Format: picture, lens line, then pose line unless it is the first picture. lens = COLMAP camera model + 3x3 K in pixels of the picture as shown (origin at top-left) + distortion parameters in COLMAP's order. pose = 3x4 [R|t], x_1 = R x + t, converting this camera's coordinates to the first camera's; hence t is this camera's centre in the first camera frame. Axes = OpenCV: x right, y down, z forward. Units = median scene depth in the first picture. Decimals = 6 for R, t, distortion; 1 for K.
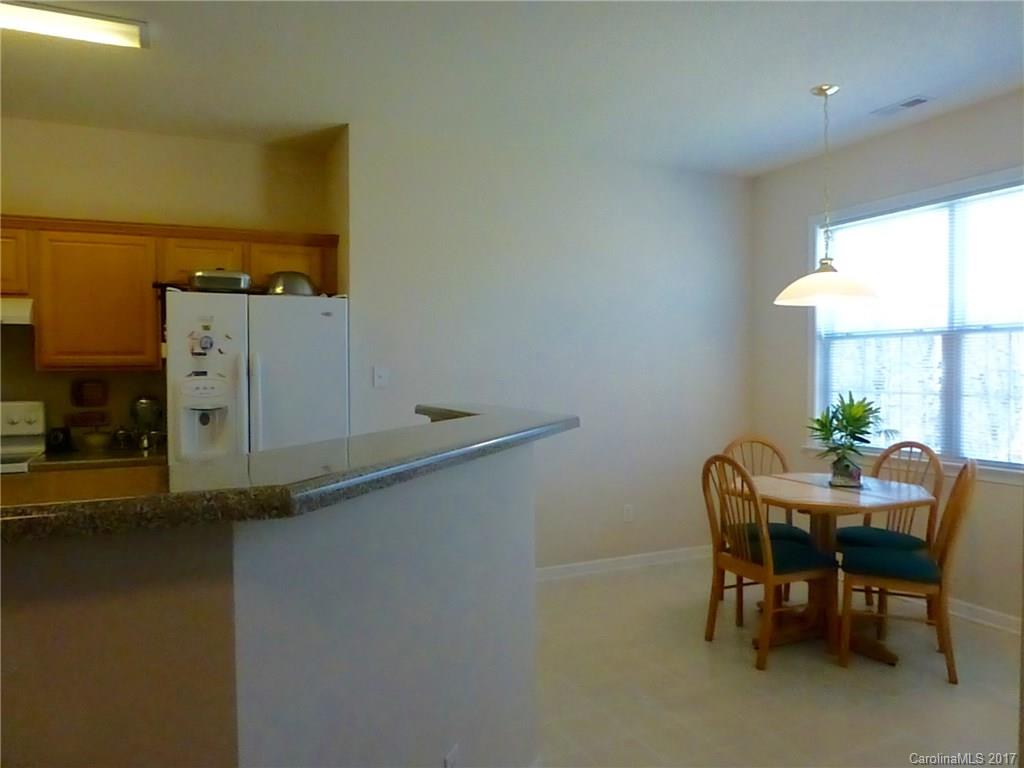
lens RADIAL K [[738.9, 0, 520.3], [0, 738.9, 386.5], [0, 0, 1]] dist [-0.007468, -0.022675]
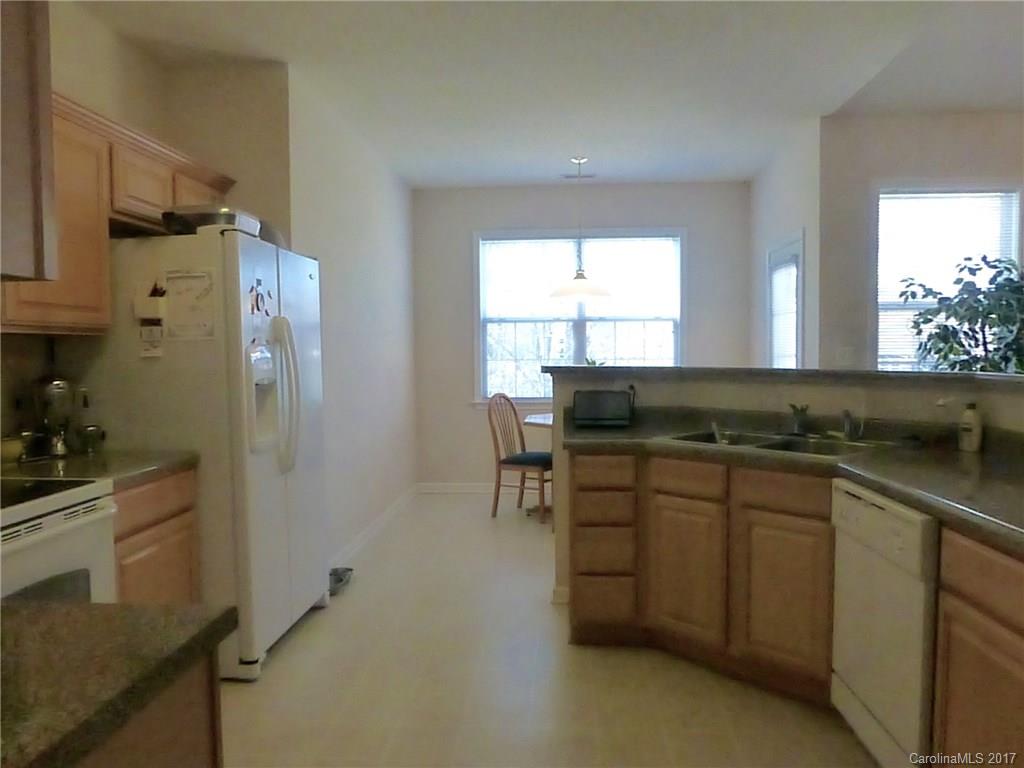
lens RADIAL K [[738.9, 0, 520.3], [0, 738.9, 386.5], [0, 0, 1]] dist [-0.007468, -0.022675]
pose [[0.481101, -0.042906, 0.875614, -0.949077], [0.021924, 0.999078, 0.036910, 0.007676], [-0.876391, 0.001440, 0.481598, 0.353748]]
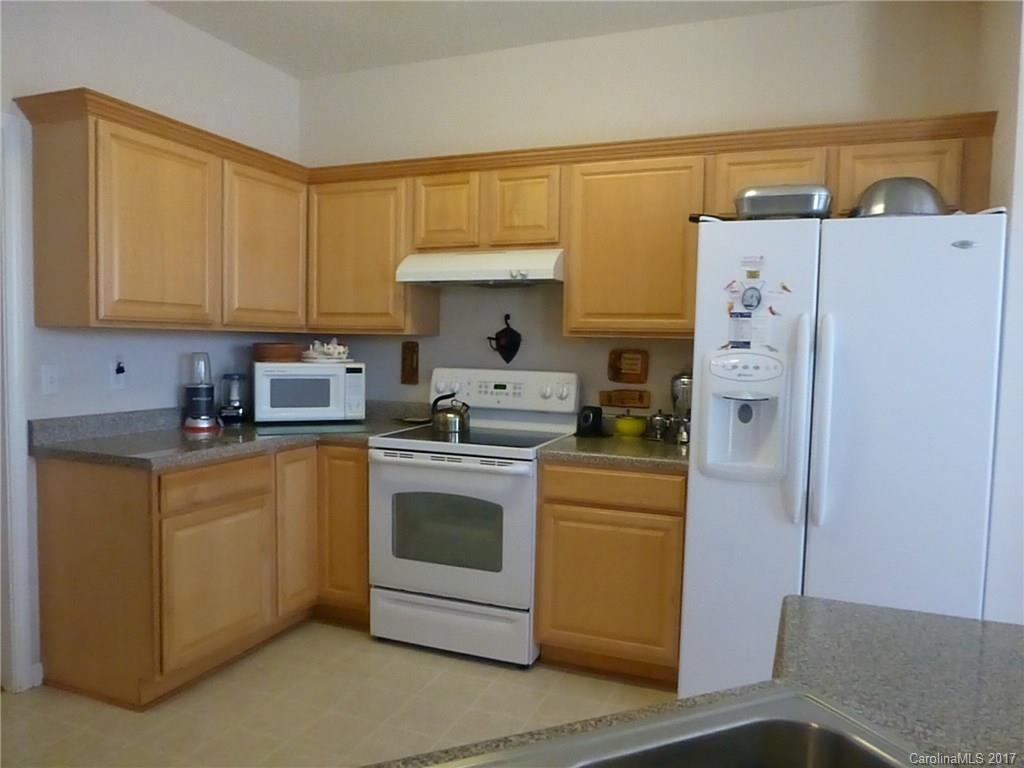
lens RADIAL K [[738.9, 0, 520.3], [0, 738.9, 386.5], [0, 0, 1]] dist [-0.007468, -0.022675]
pose [[0.688482, 0.065947, -0.722249, -0.086955], [-0.043647, 0.997820, 0.049503, -0.004200], [0.723939, -0.002558, 0.689859, 0.385141]]
